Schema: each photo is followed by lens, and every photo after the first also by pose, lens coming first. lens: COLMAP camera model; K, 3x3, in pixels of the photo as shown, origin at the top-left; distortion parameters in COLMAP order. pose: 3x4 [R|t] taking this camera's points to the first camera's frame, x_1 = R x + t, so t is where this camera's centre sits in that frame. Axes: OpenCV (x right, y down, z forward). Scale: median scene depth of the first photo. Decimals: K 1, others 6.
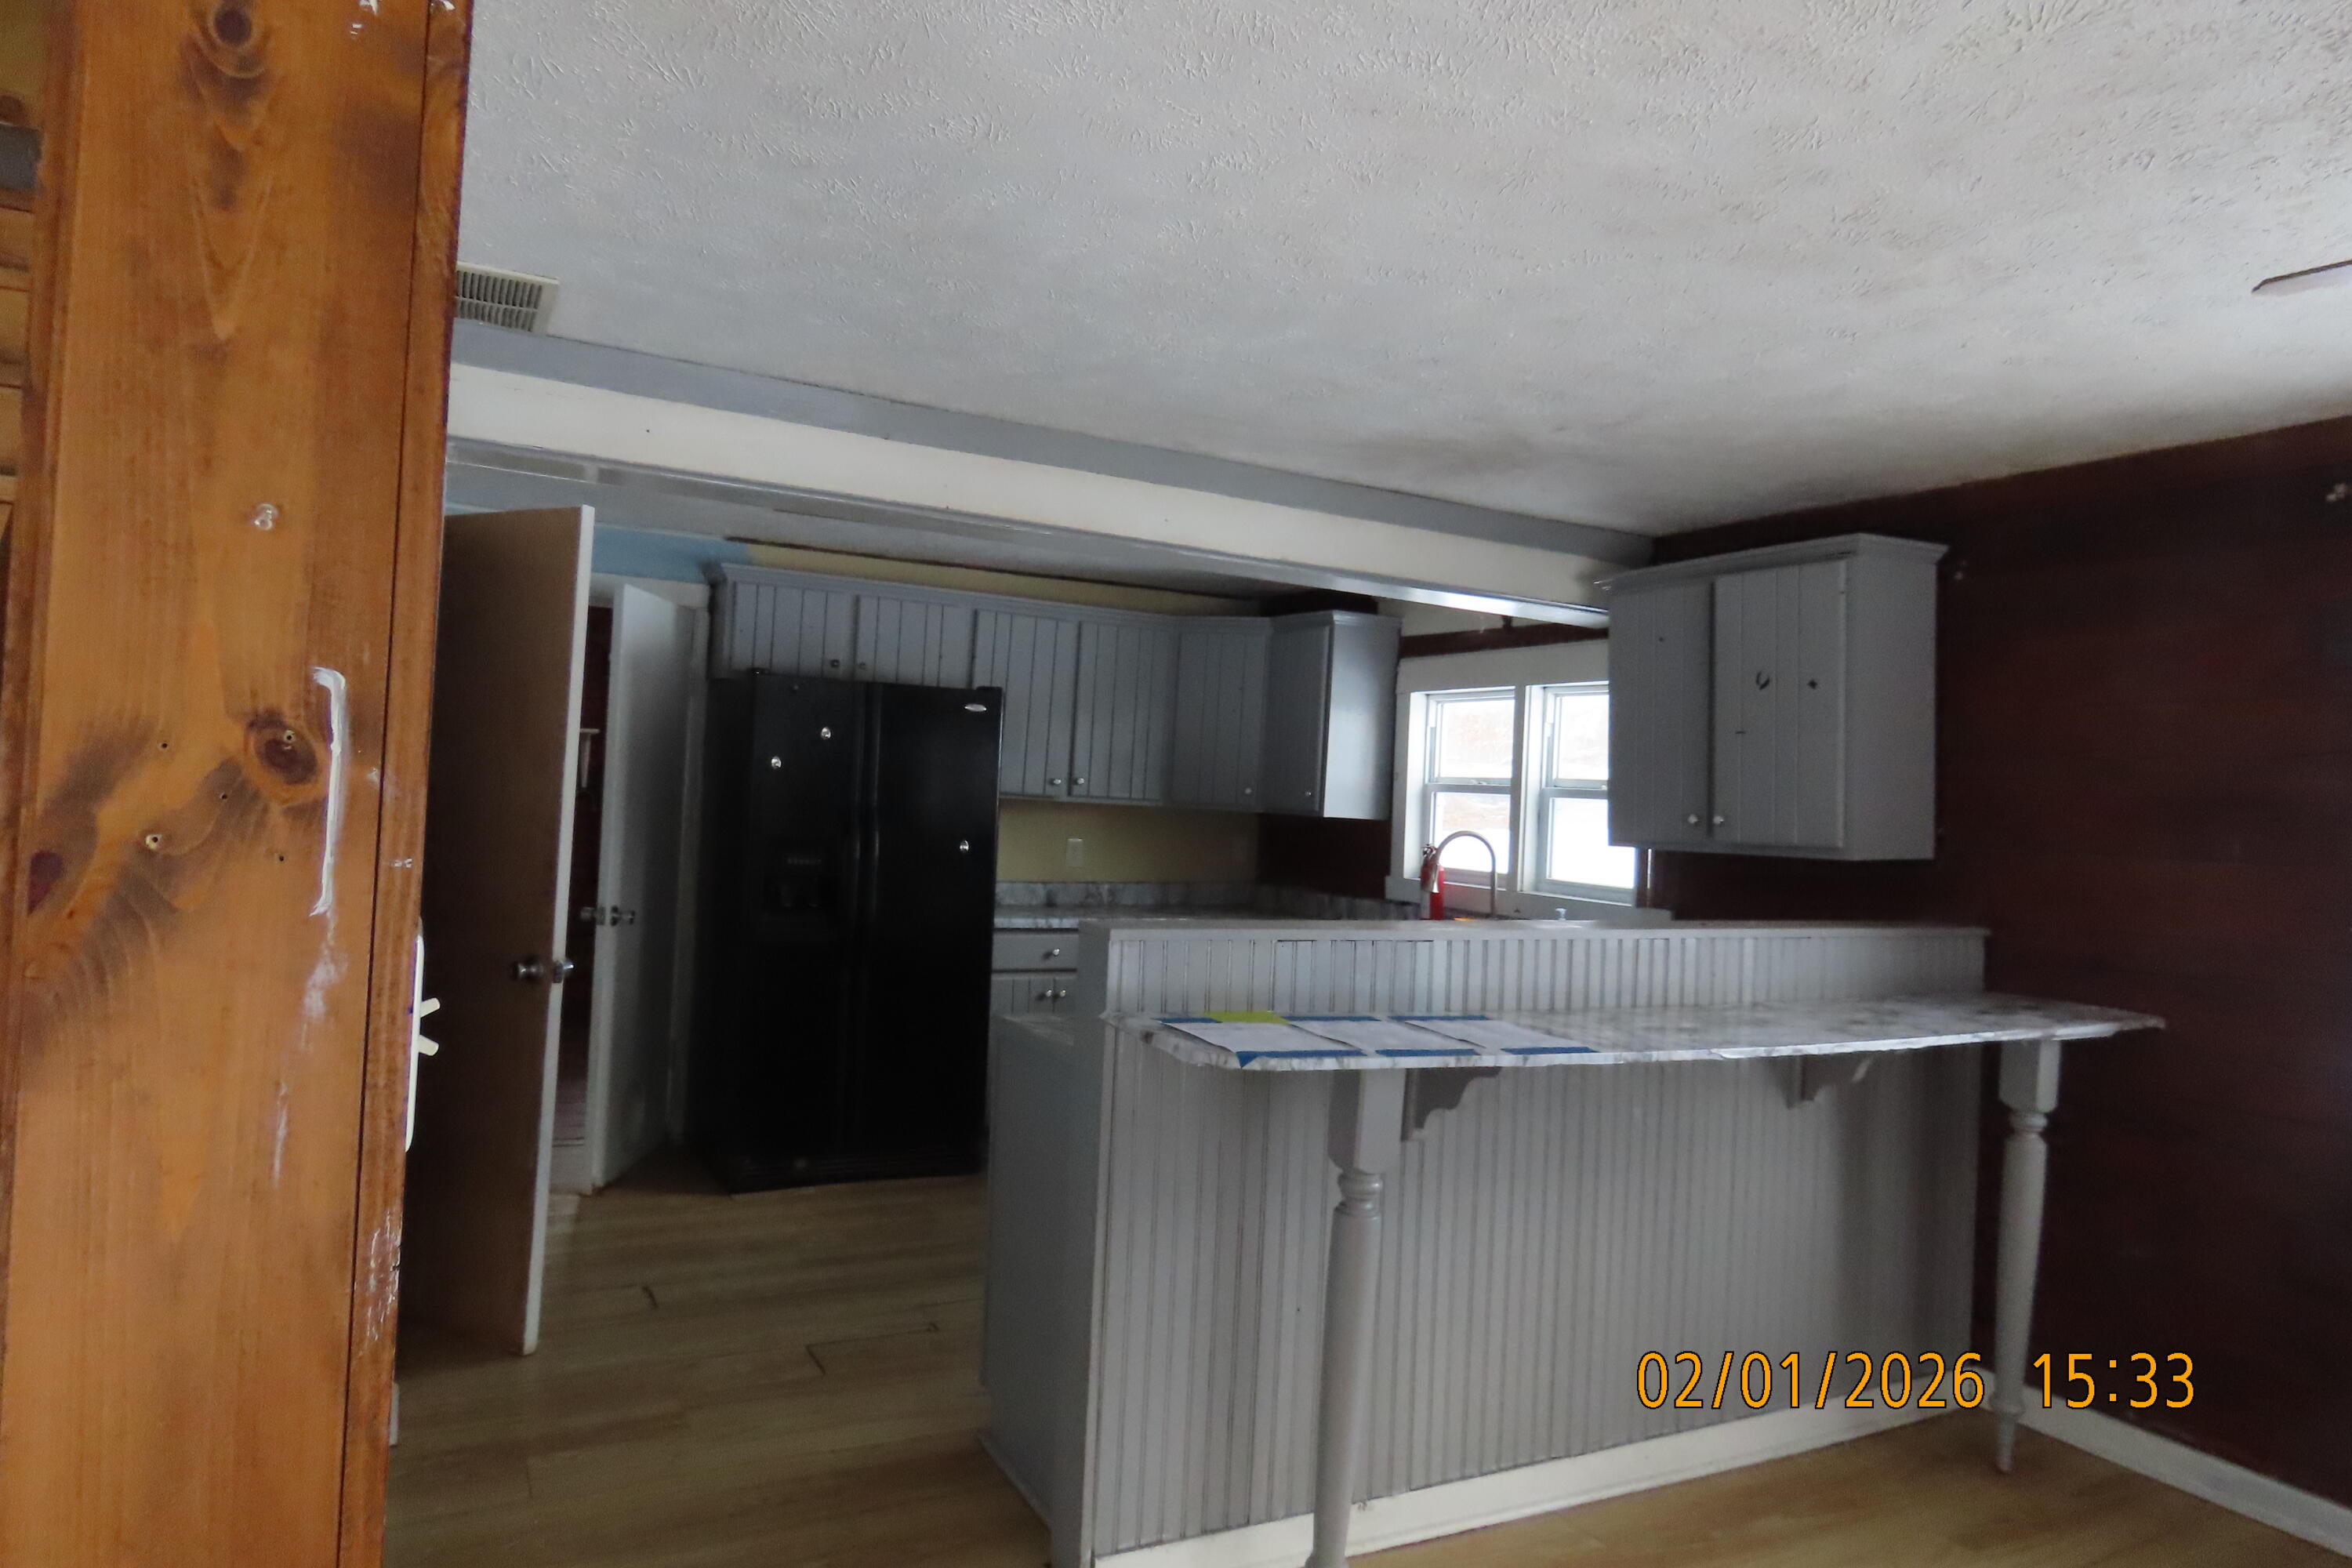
lens RADIAL K [[1475.7, 0, 1190.7], [0, 1475.7, 790.2], [0, 0, 1]] dist [-0.010003, 0.003153]
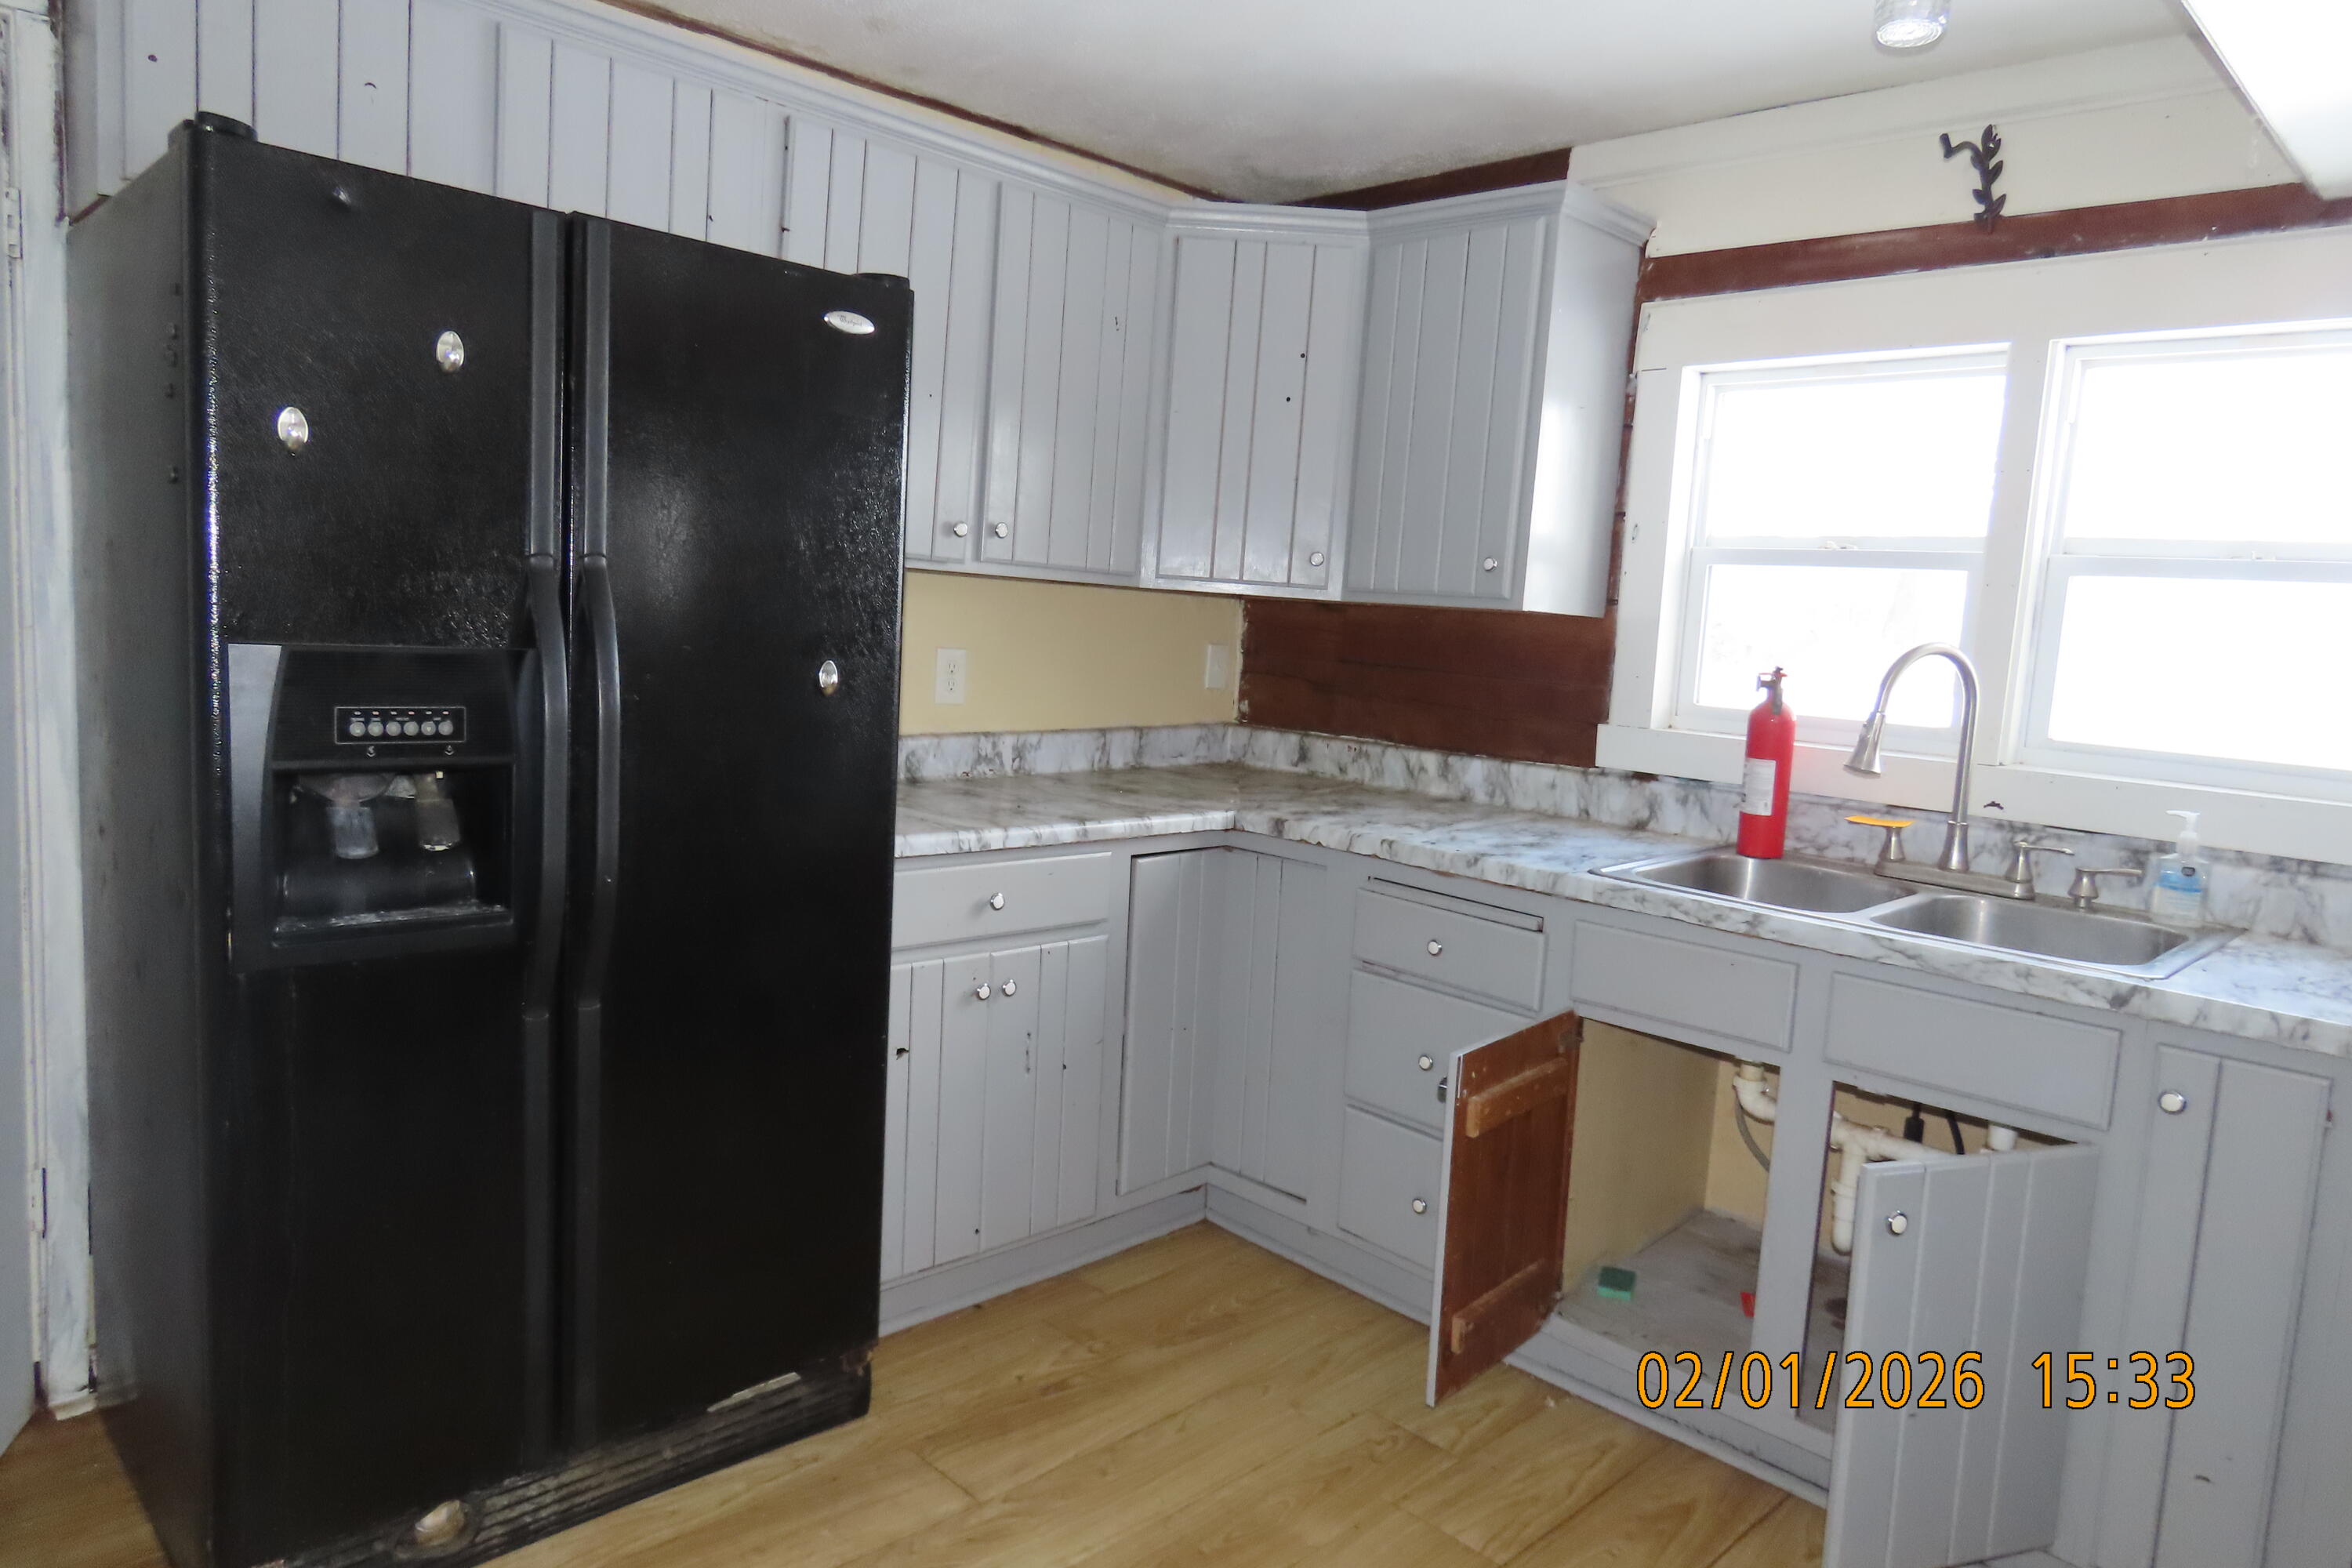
lens RADIAL K [[1475.7, 0, 1186.5], [0, 1475.7, 793.8], [0, 0, 1]] dist [-0.010003, 0.003153]
pose [[0.960352, -0.025028, 0.277665, -0.217647], [-0.013607, 0.990567, 0.136349, 0.017913], [-0.278459, -0.134721, 0.950953, 0.738221]]
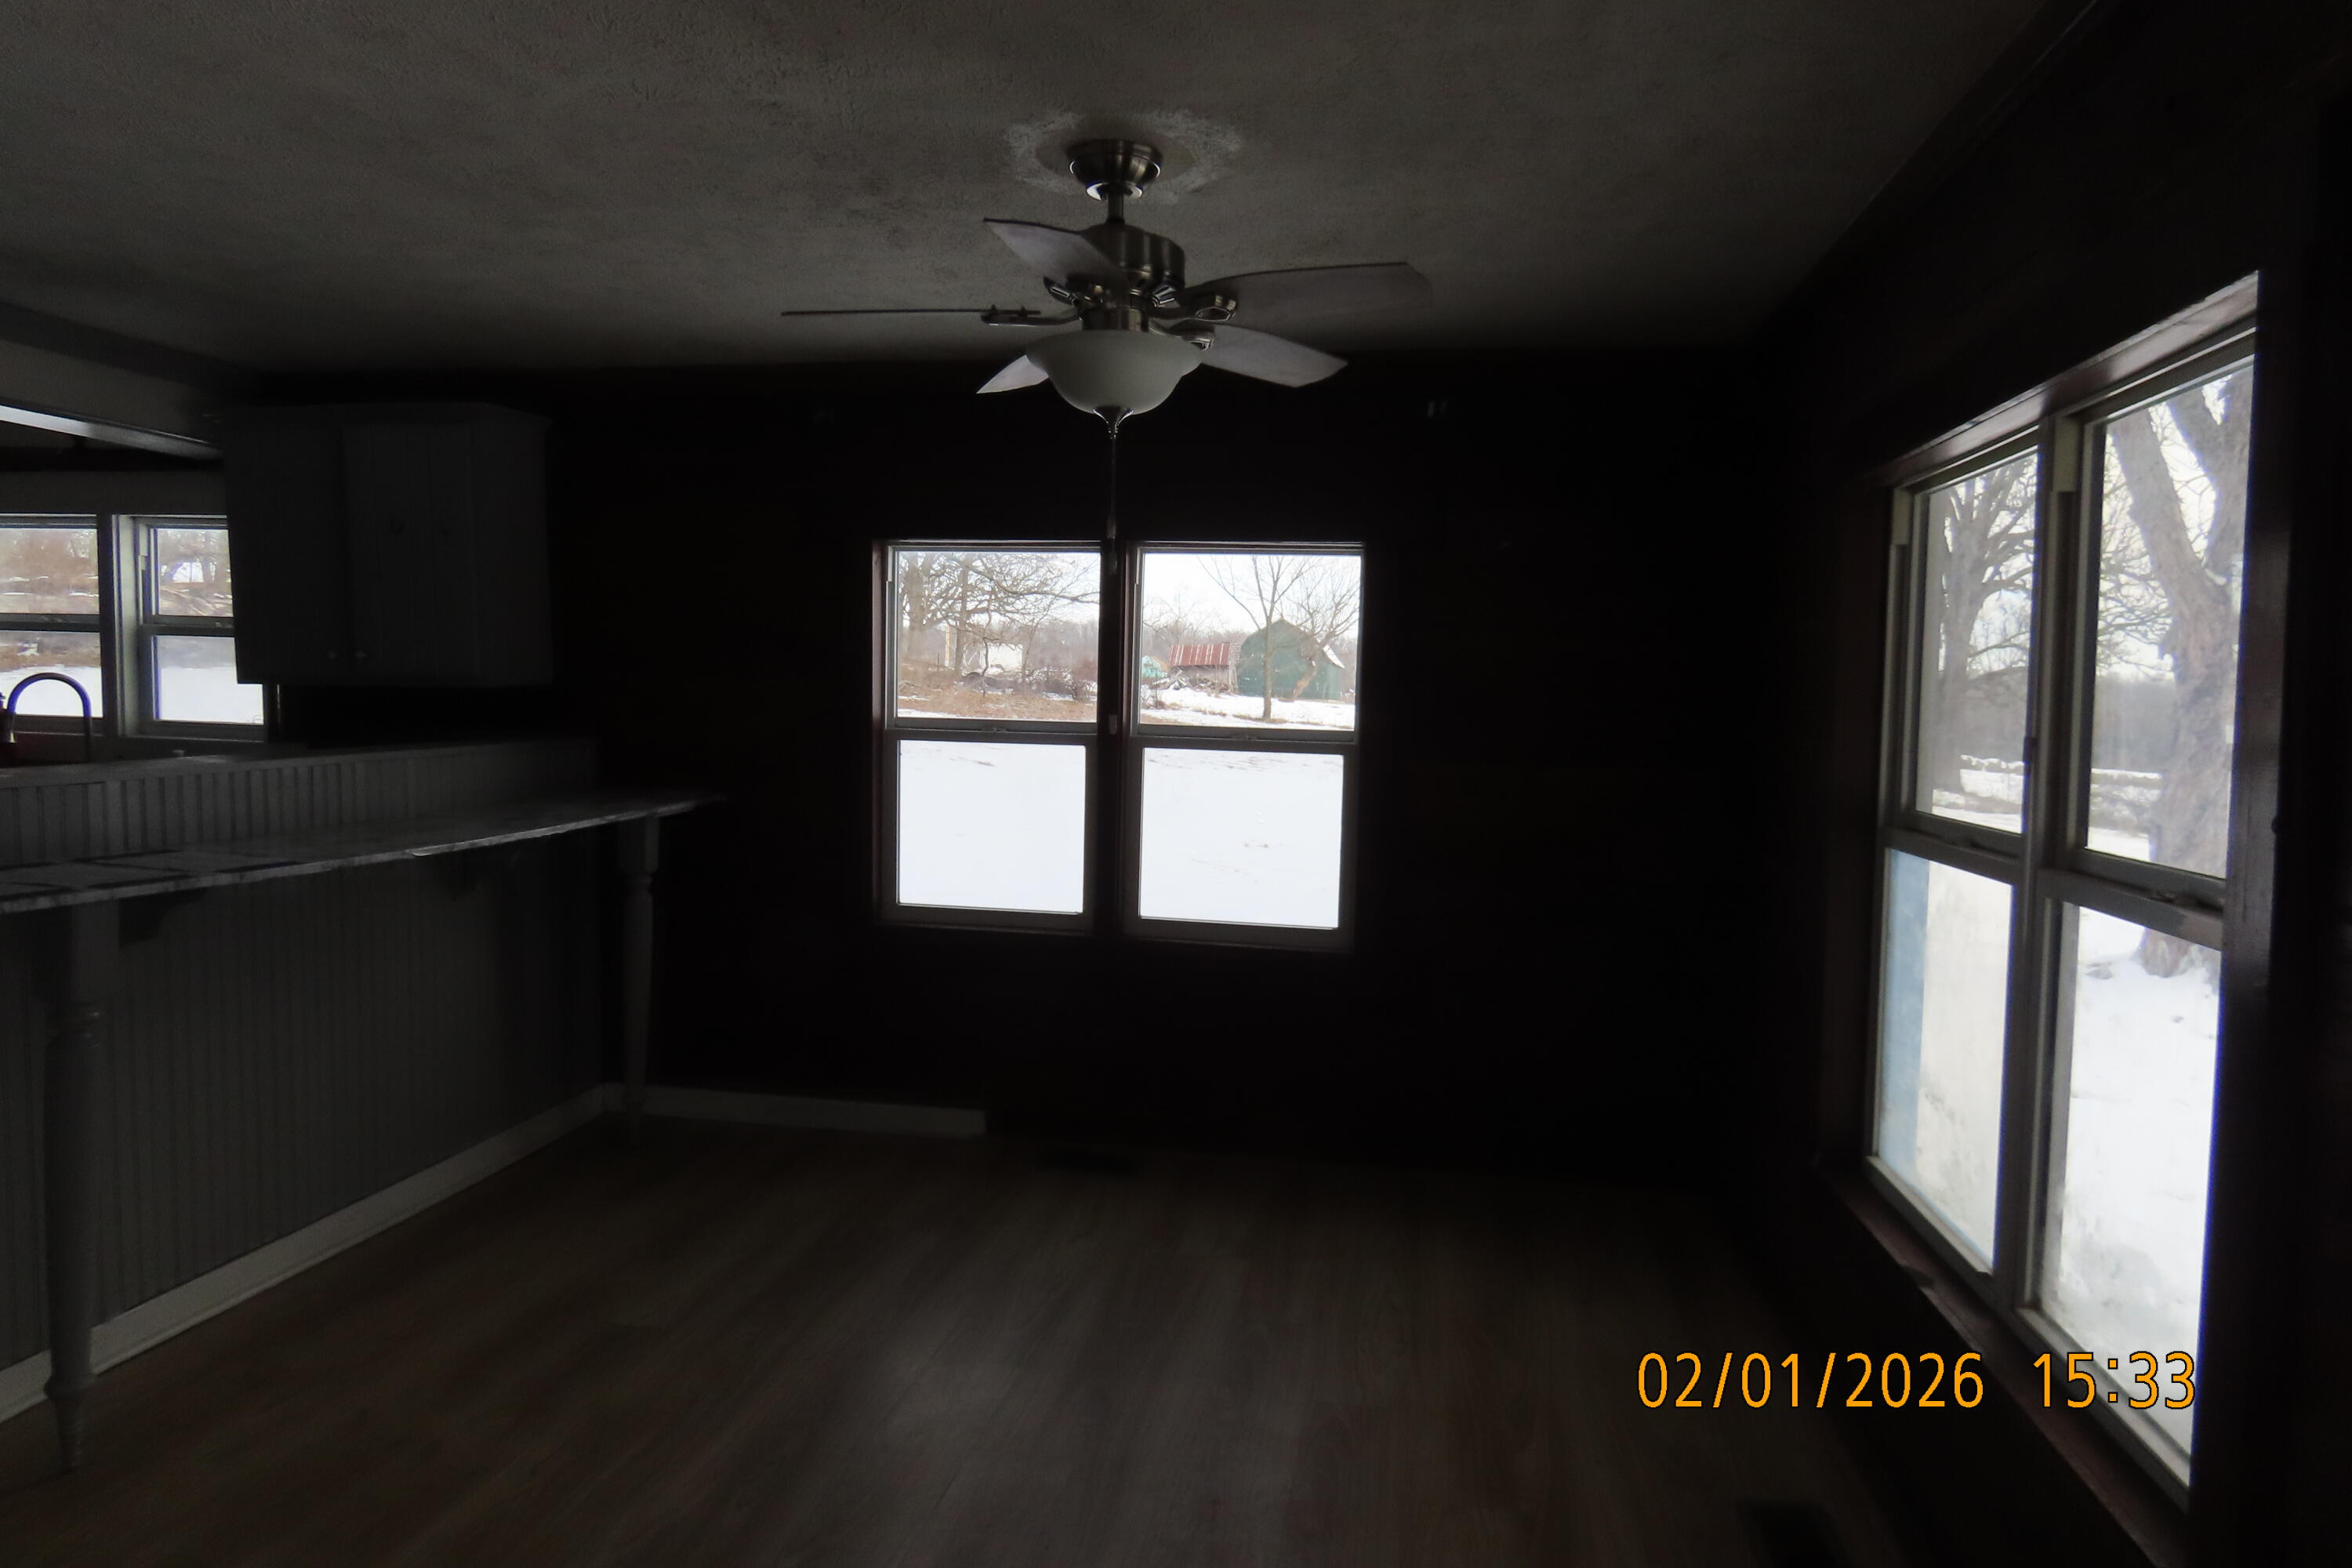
lens RADIAL K [[1475.7, 0, 1185.1], [0, 1475.7, 782.5], [0, 0, 1]] dist [-0.010003, 0.003153]
pose [[0.613884, -0.089450, 0.784312, -0.122186], [0.002314, 0.993759, 0.111526, -0.005312], [-0.789393, -0.066649, 0.610260, -0.140268]]
